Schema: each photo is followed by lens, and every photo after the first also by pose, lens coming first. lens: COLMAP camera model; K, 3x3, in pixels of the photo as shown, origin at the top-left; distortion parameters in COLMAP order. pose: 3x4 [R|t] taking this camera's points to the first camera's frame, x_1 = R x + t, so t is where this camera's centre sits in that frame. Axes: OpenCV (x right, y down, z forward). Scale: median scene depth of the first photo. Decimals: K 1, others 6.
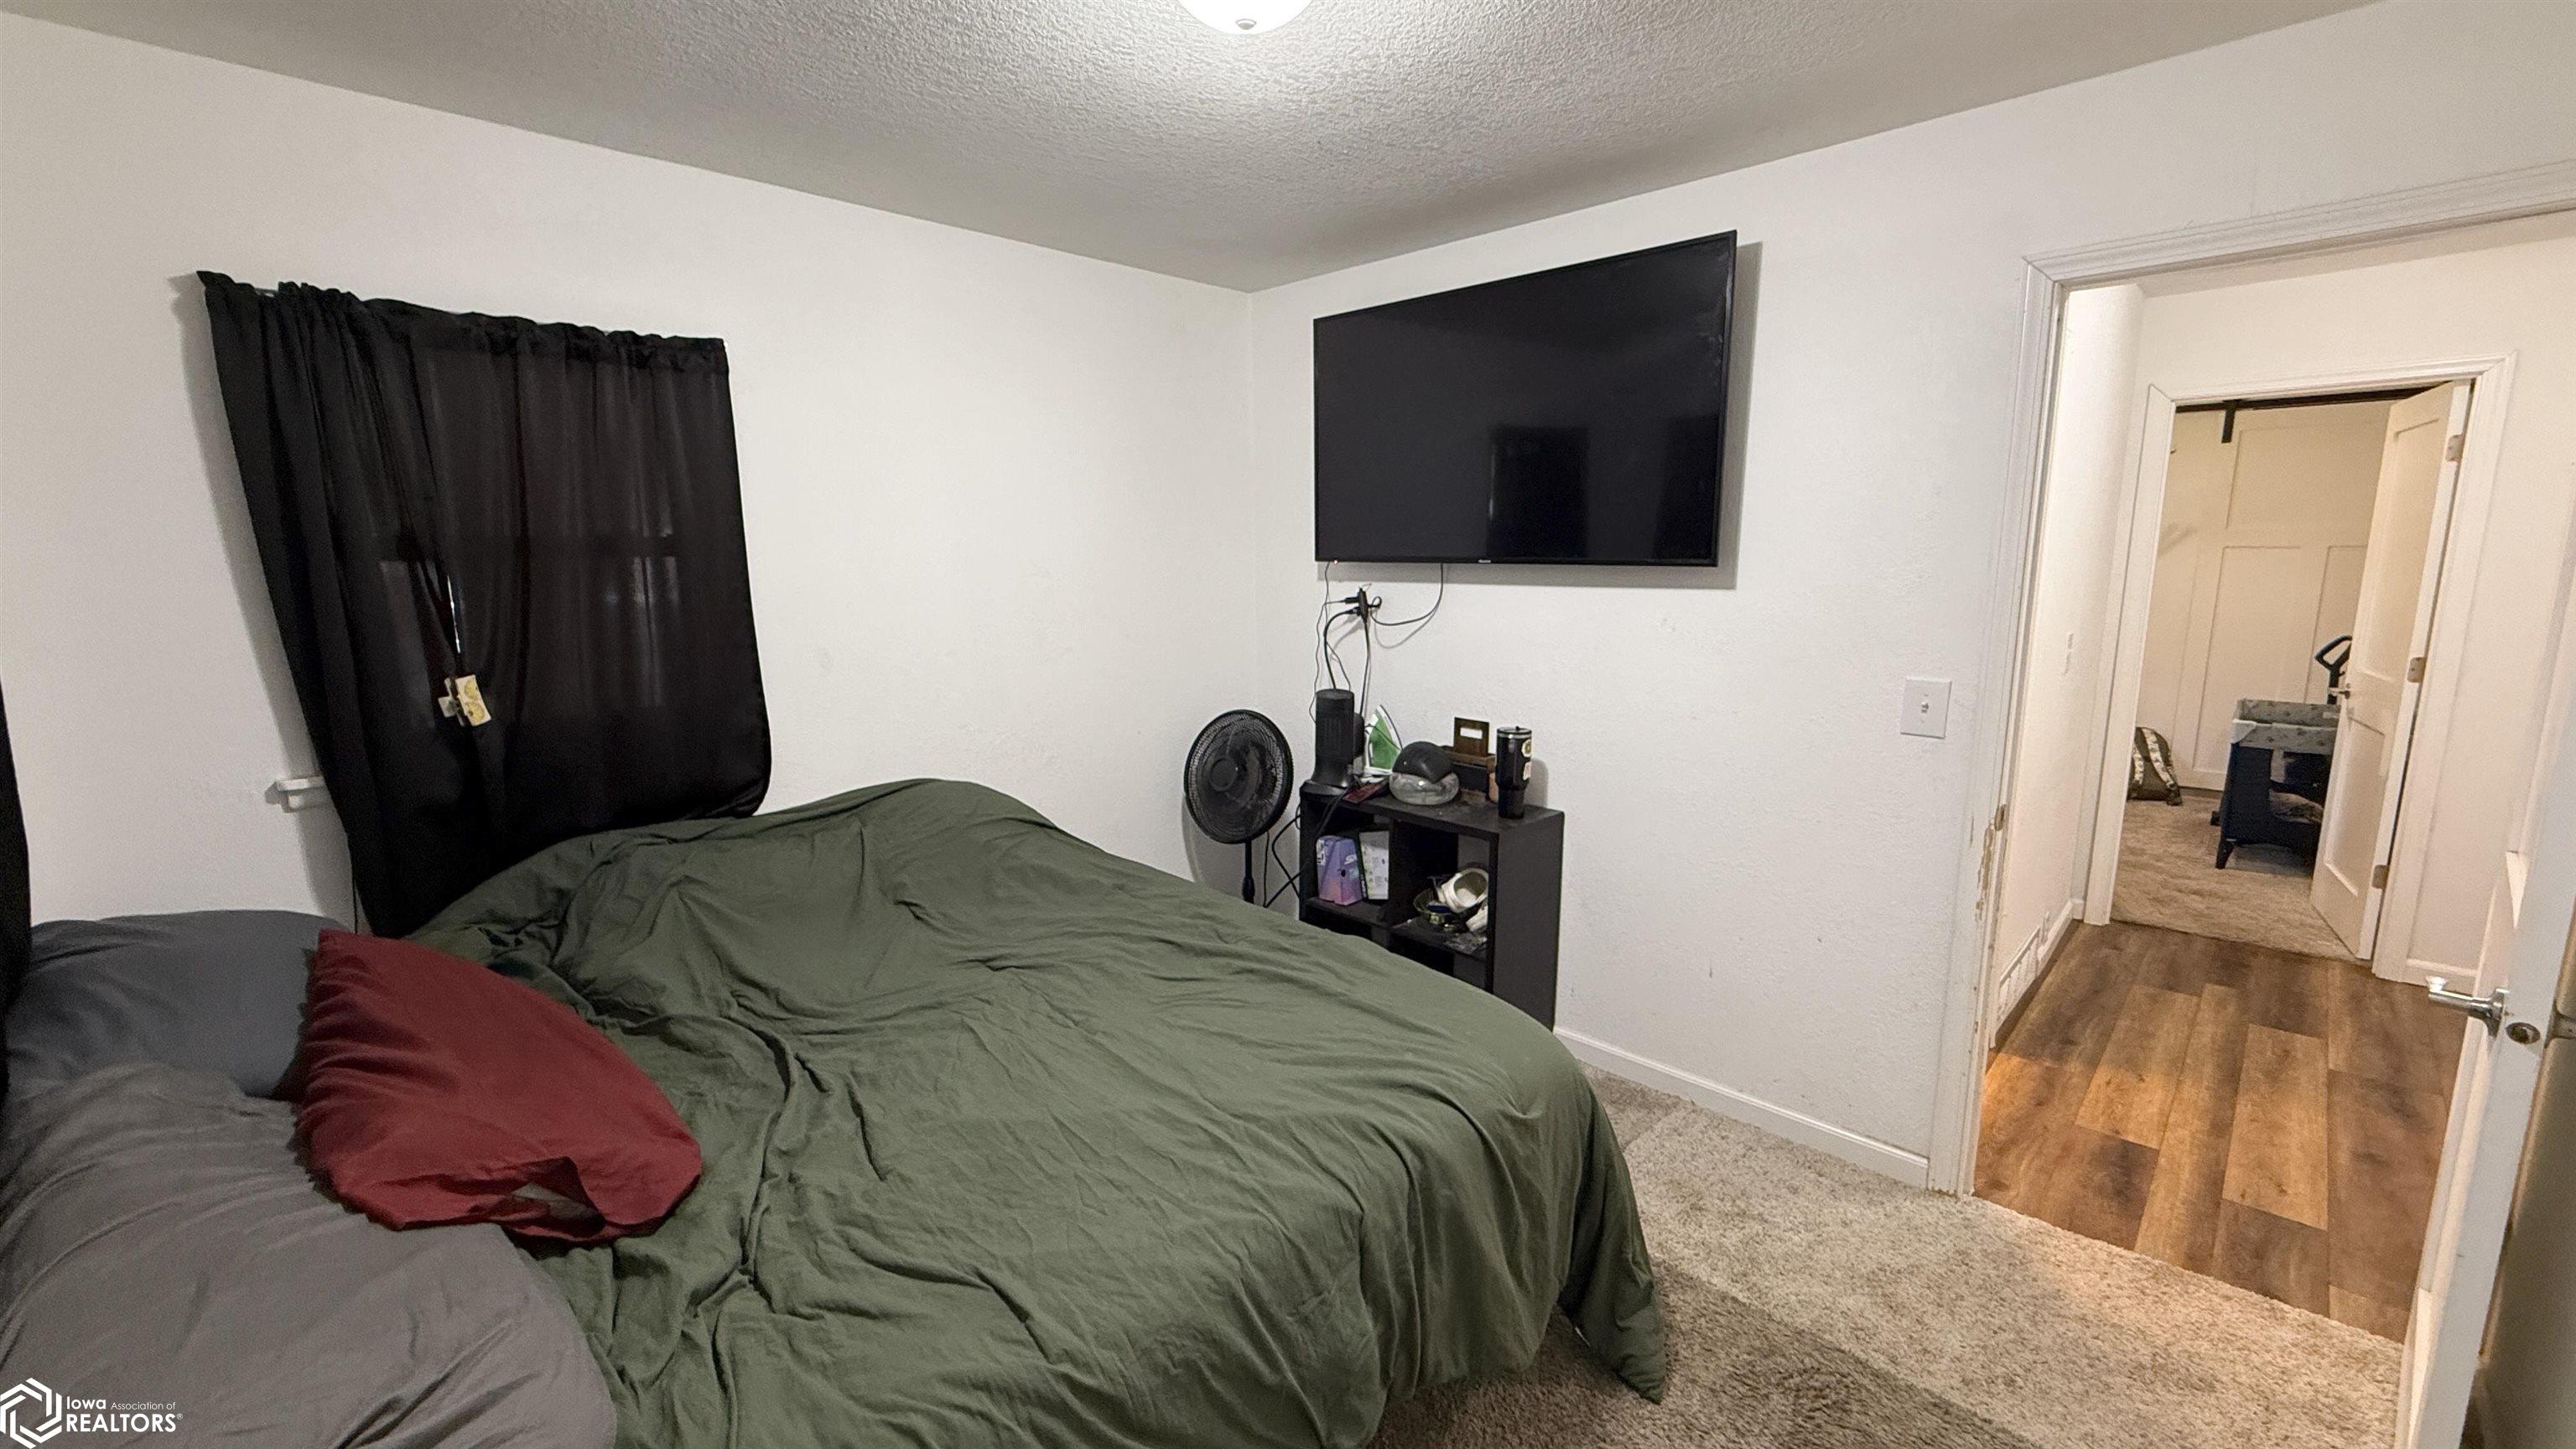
lens RADIAL K [[1036.1, 0, 1288.0], [0, 1036.1, 724.5], [0, 0, 1]] dist [0.001401, -0.000091]
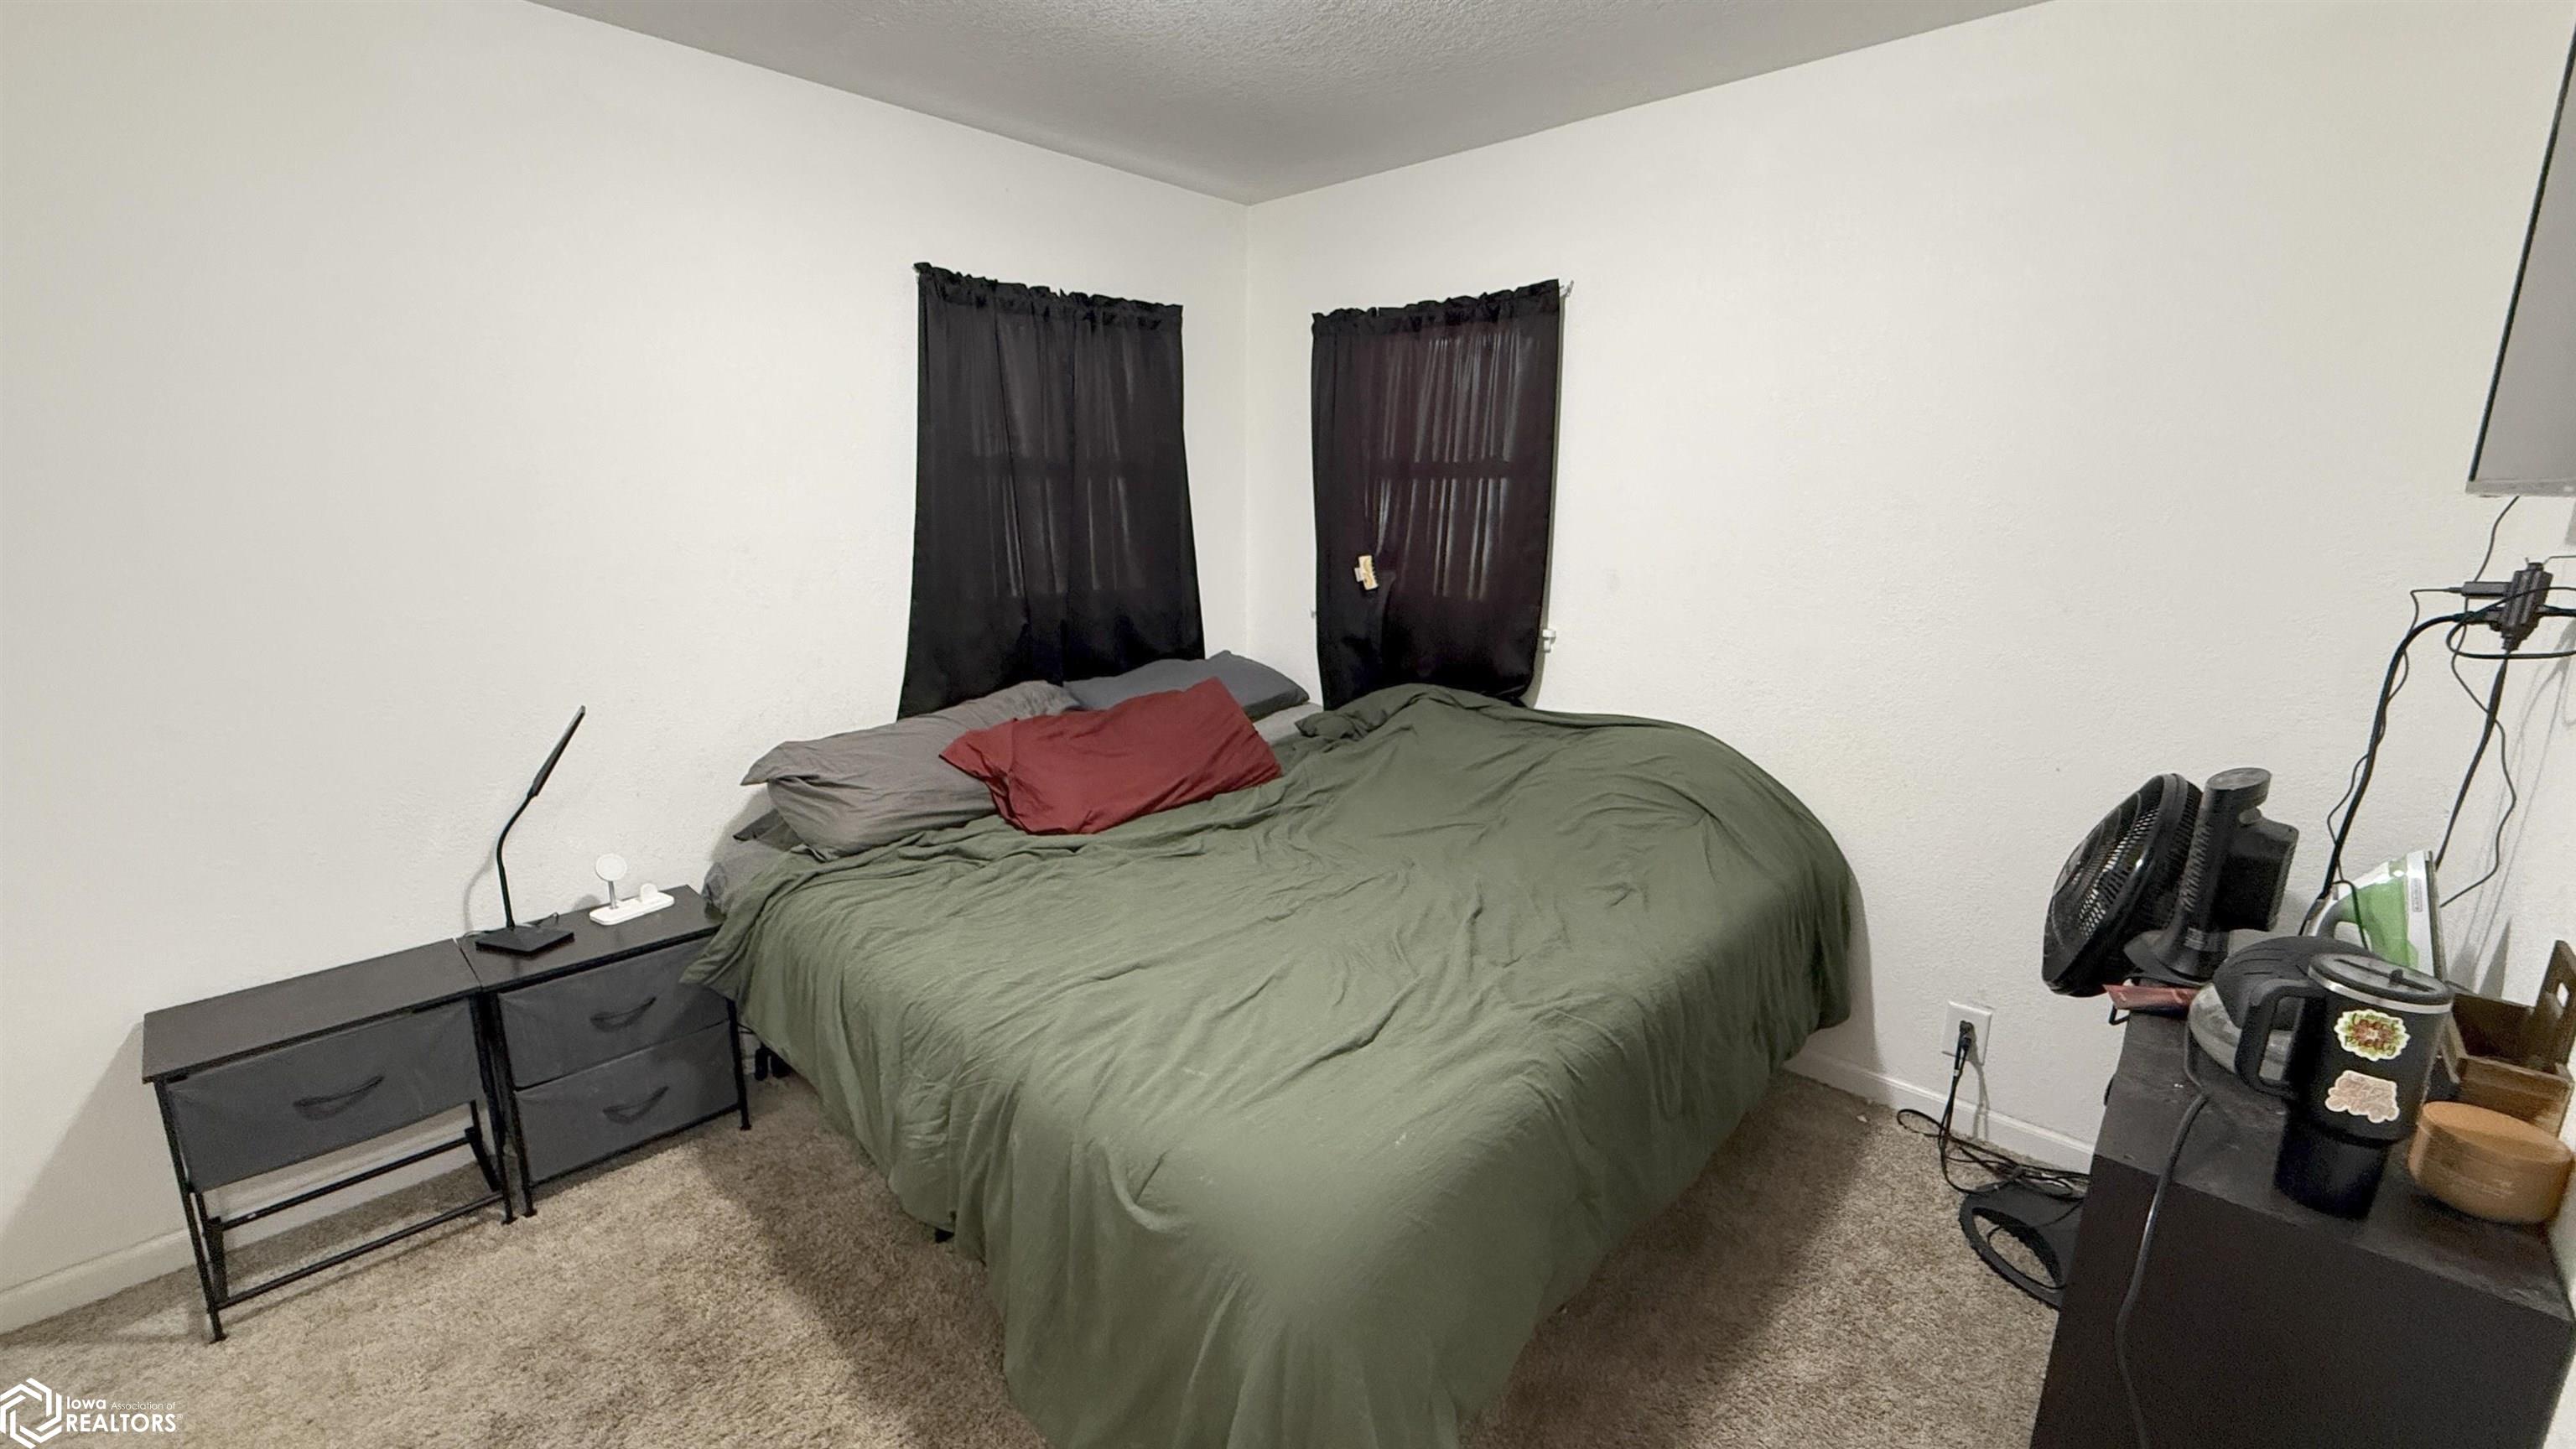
lens RADIAL K [[1028.8, 0, 1279.4], [0, 1028.8, 725.4], [0, 0, 1]] dist [-0.000439, -0.000011]
pose [[0.030858, 0.226630, -0.973492, 0.639194], [-0.182008, 0.958946, 0.217475, -0.098381], [0.982813, 0.170473, 0.070840, 0.715587]]
